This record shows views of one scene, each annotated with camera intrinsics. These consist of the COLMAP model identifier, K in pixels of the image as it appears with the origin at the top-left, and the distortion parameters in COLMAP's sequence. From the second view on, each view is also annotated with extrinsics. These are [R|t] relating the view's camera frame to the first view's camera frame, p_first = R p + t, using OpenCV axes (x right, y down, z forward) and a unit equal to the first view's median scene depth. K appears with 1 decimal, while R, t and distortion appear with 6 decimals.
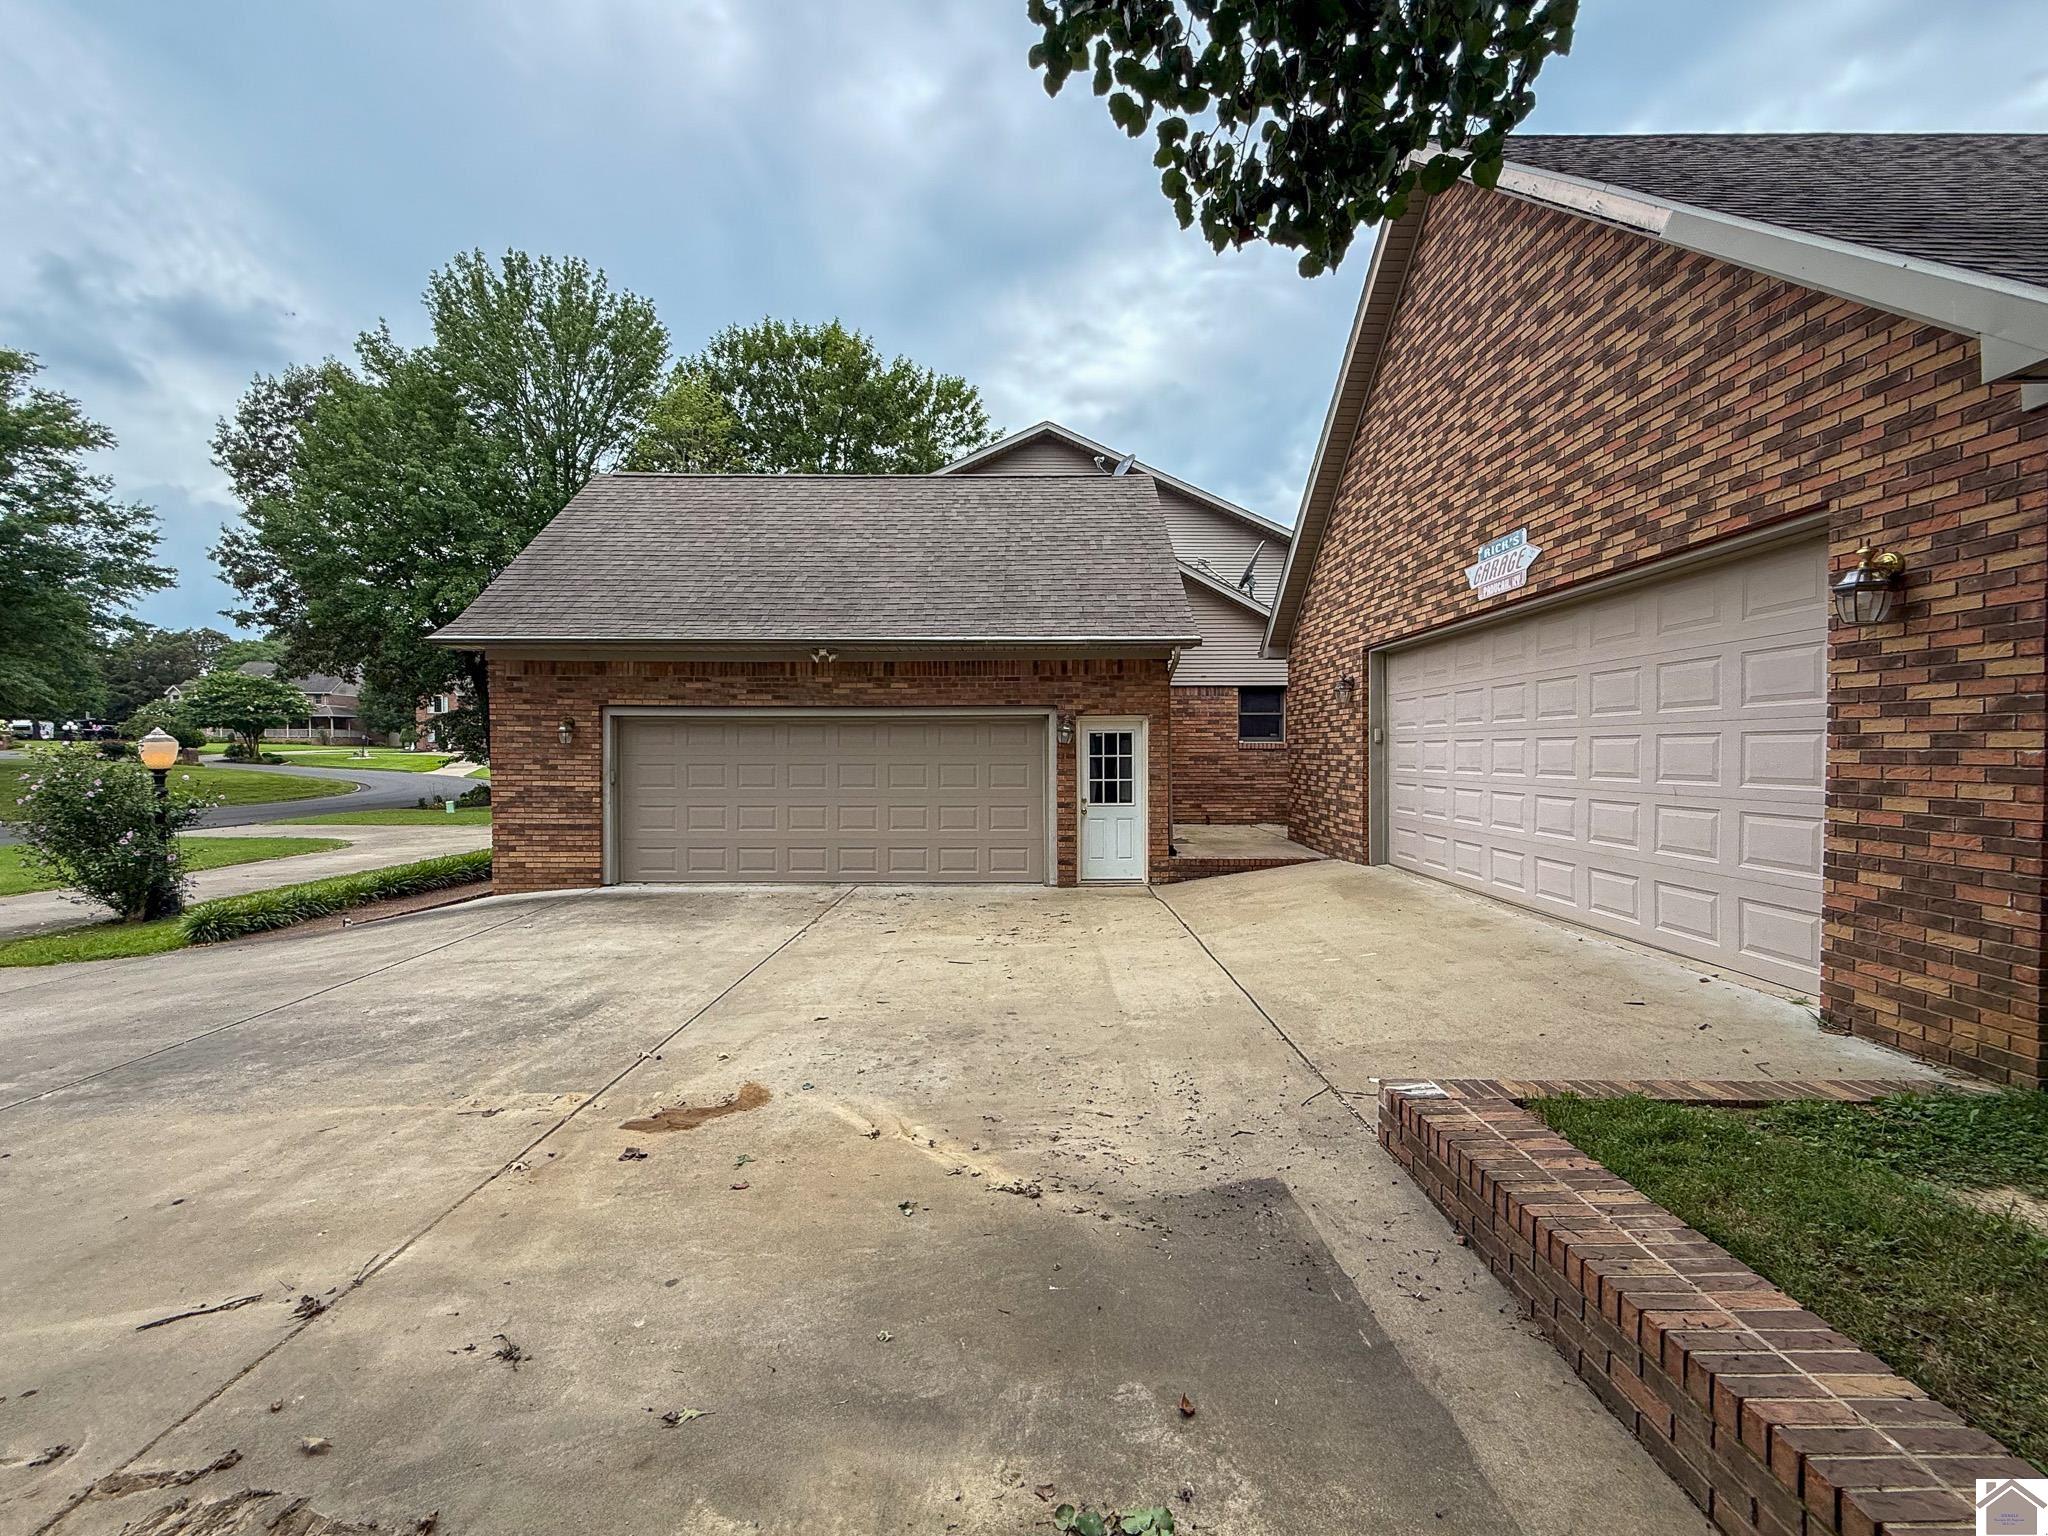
lens RADIAL K [[837.0, 0, 1017.3], [0, 837.0, 762.4], [0, 0, 1]] dist [-0.004104, -0.000670]
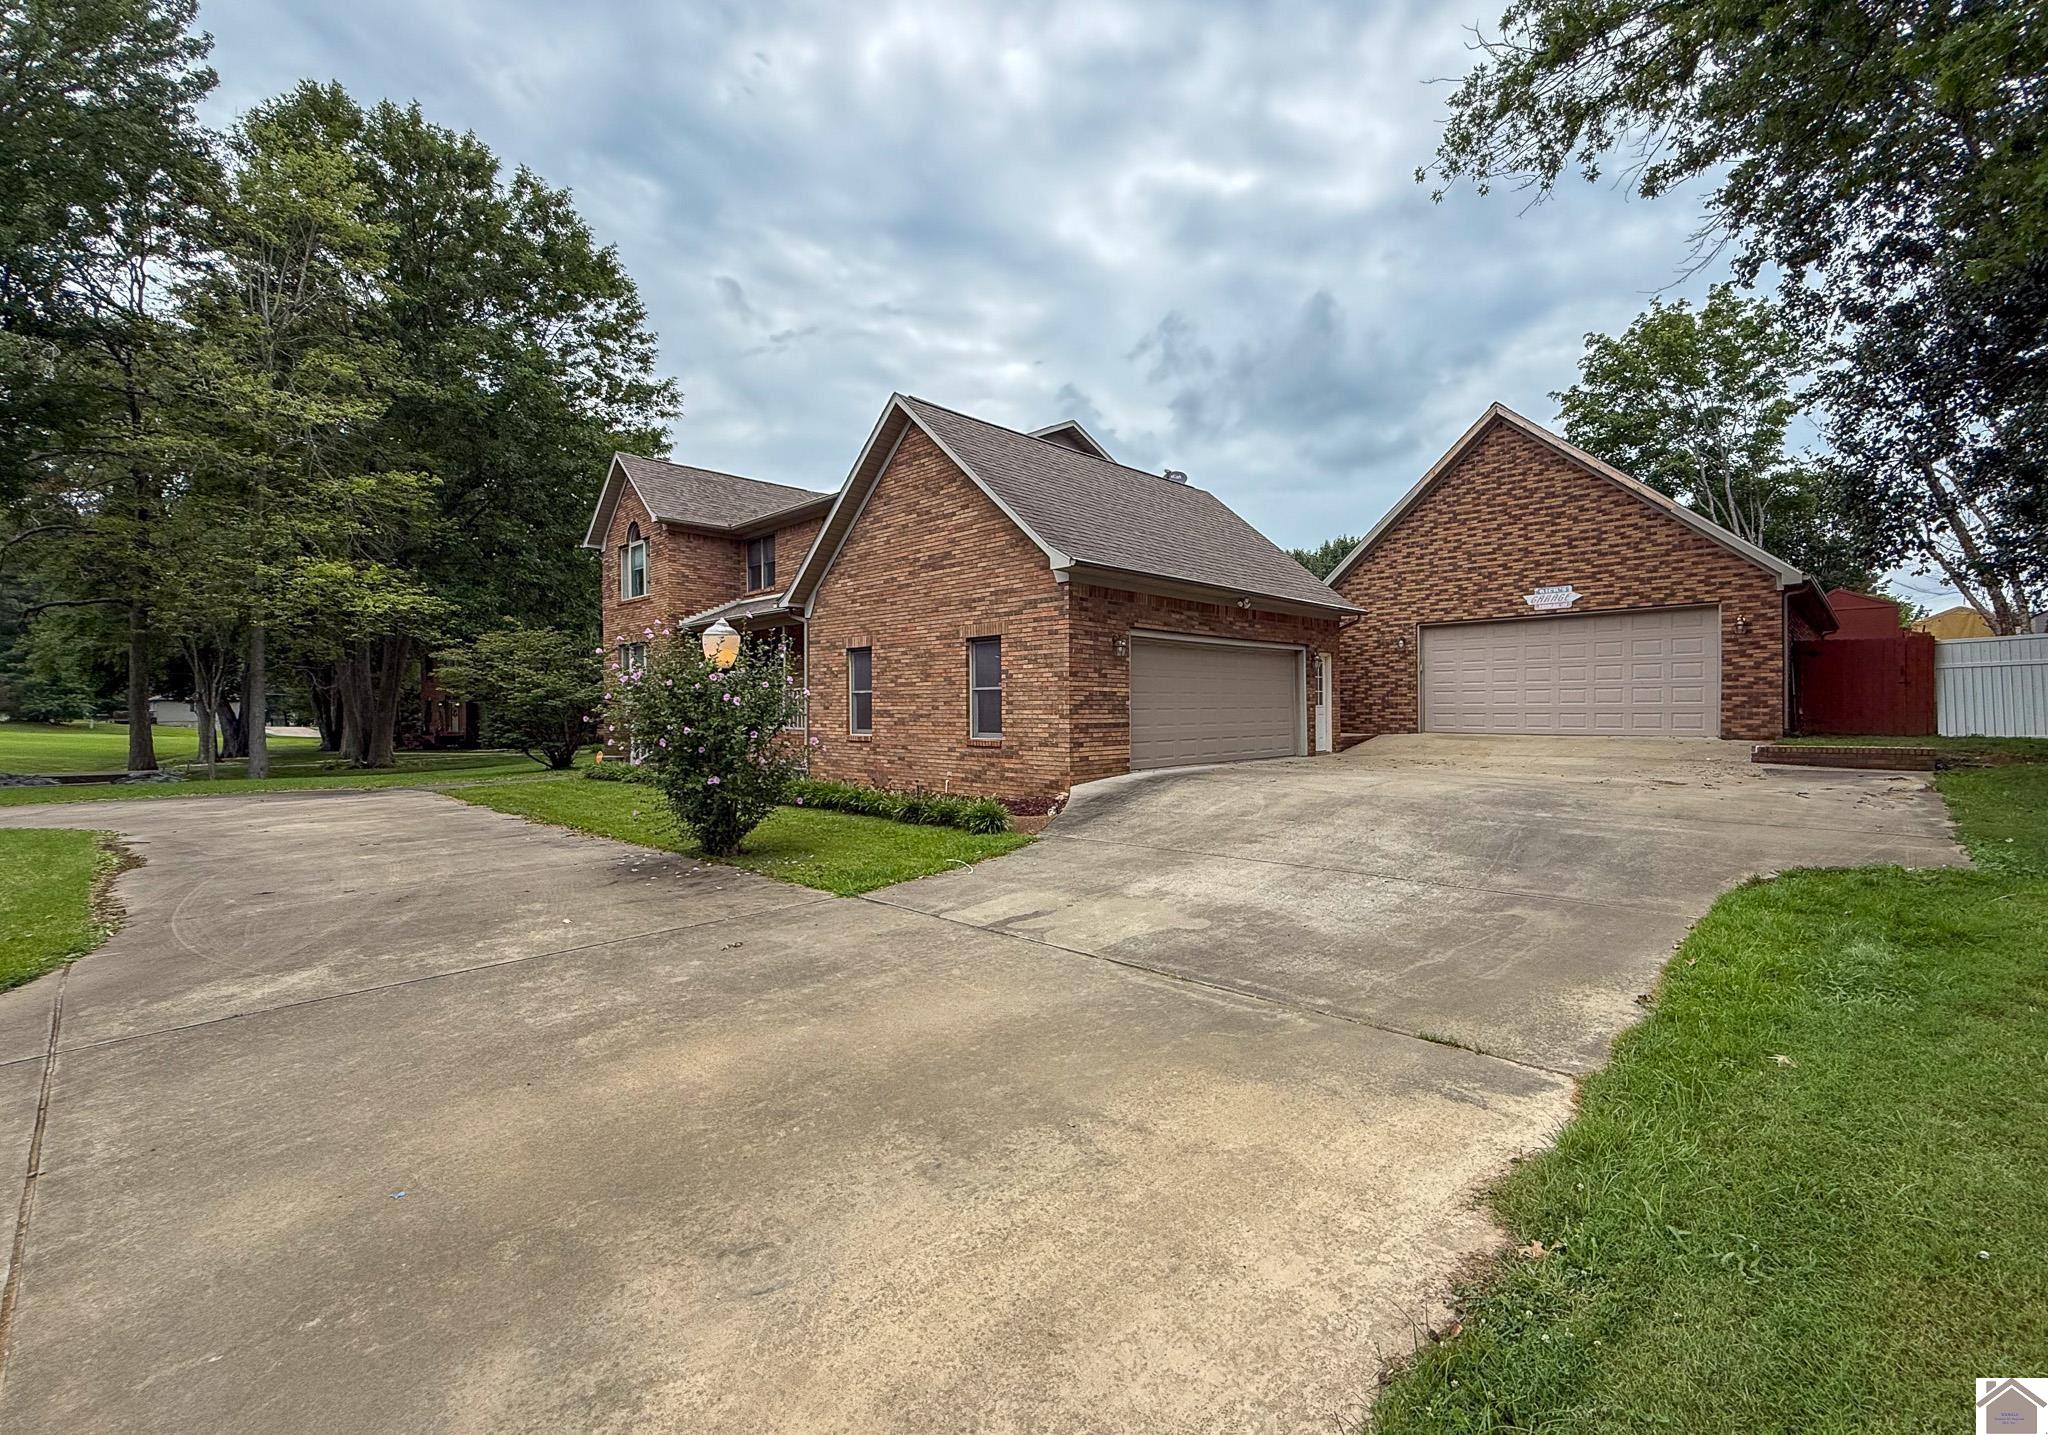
lens RADIAL K [[905.5, 0, 1038.1], [0, 905.5, 700.7], [0, 0, 1]] dist [-0.004039, -0.000280]
pose [[0.680972, 0.004009, 0.732298, -2.685584], [0.015478, 0.999683, -0.019866, 0.113100], [-0.732146, 0.024863, 0.680694, 0.316076]]
